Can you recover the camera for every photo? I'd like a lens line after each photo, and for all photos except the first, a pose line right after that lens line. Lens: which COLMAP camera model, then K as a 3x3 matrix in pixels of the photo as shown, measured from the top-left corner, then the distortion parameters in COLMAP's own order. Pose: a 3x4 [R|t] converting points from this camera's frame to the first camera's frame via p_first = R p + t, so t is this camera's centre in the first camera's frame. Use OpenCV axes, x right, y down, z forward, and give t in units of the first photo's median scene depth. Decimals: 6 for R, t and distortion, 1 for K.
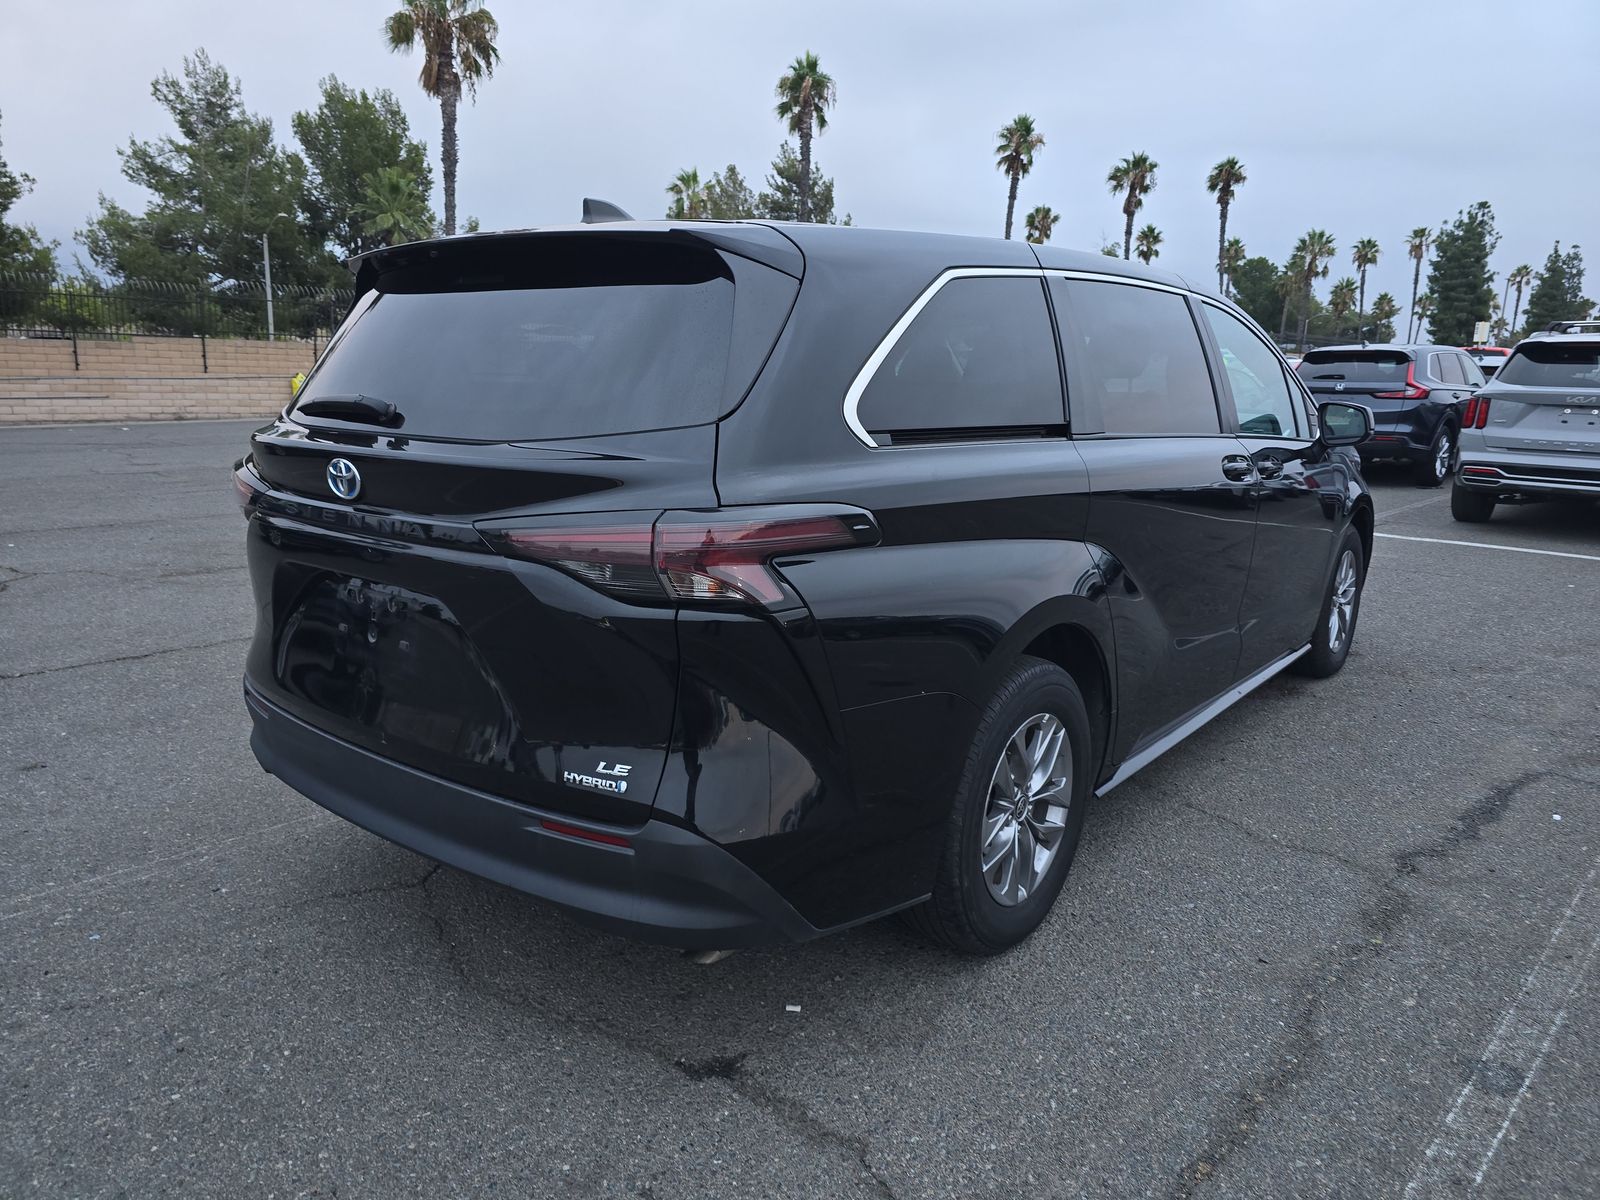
lens RADIAL K [[1111.2, 0, 791.2], [0, 1111.2, 597.9], [0, 0, 1]] dist [0.043164, -0.040315]
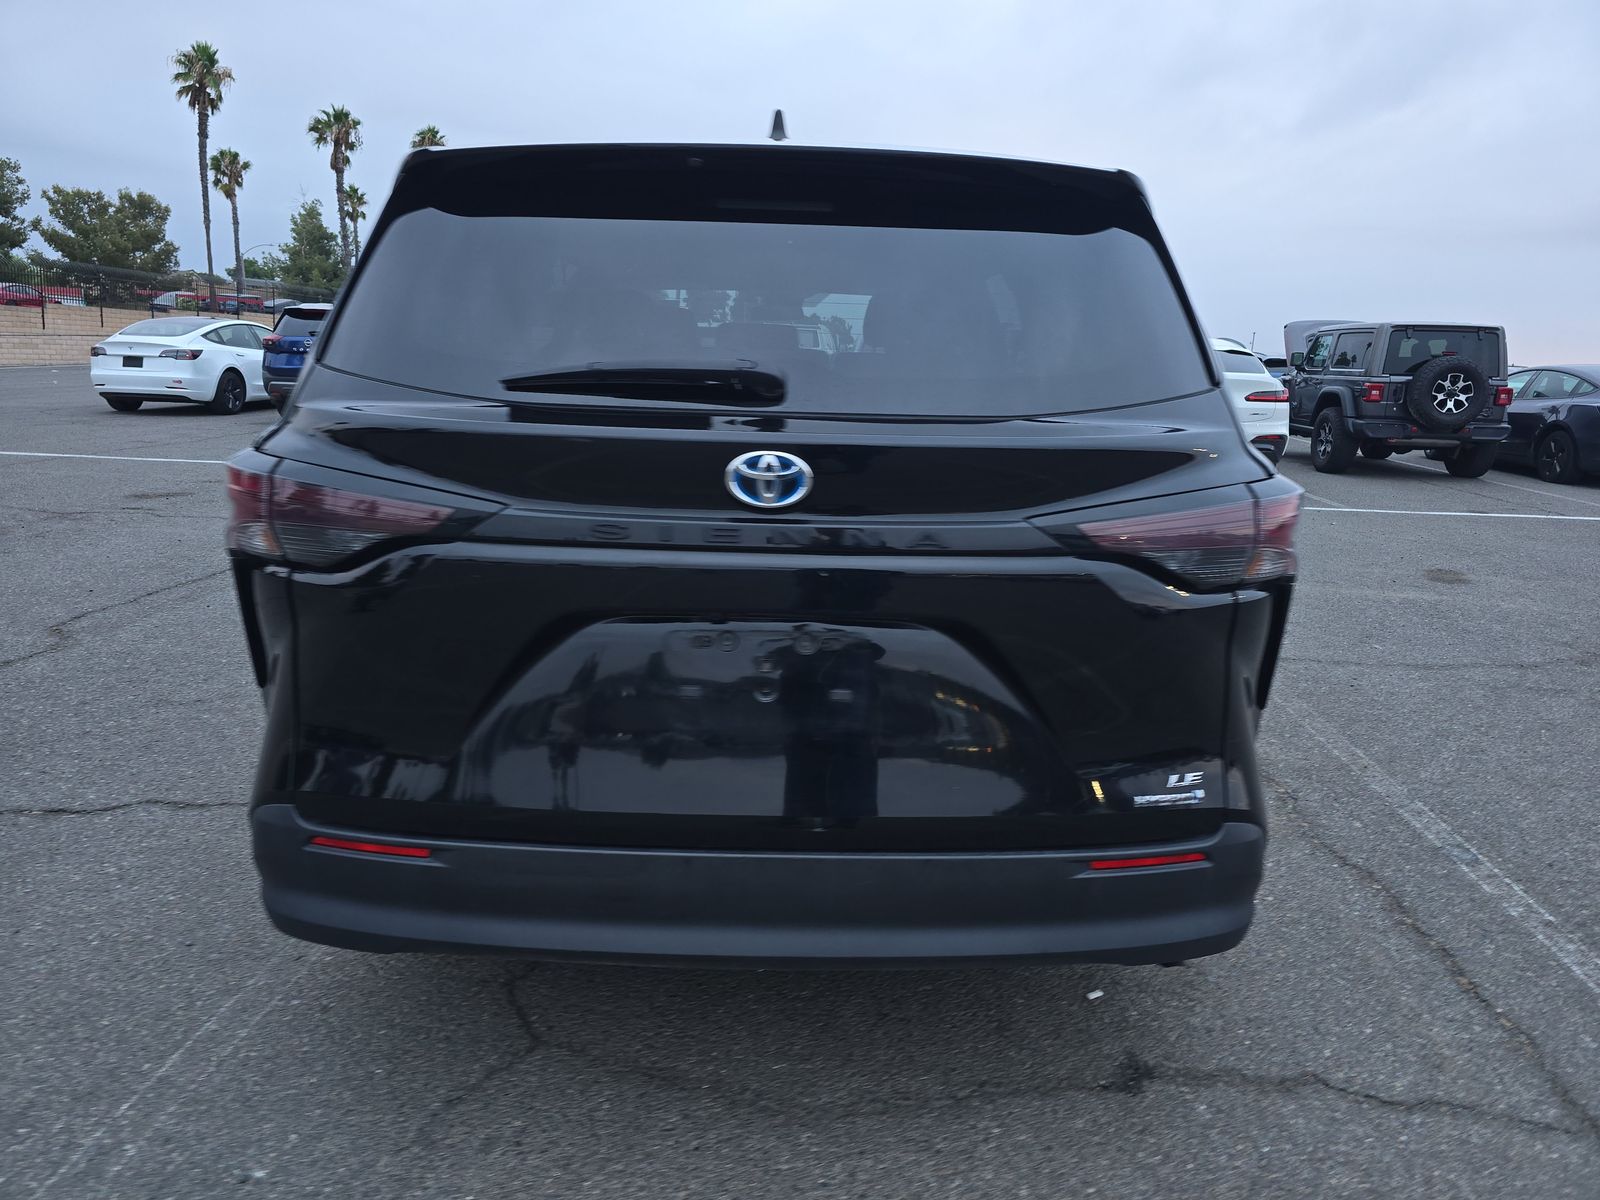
lens RADIAL K [[1111.2, 0, 801.3], [0, 1111.2, 600.1], [0, 0, 1]] dist [0.043164, -0.040315]
pose [[0.762308, -0.129583, 0.634110, -0.572994], [0.111402, 0.991400, 0.068673, -0.051726], [-0.637555, 0.018292, 0.770188, 0.303624]]
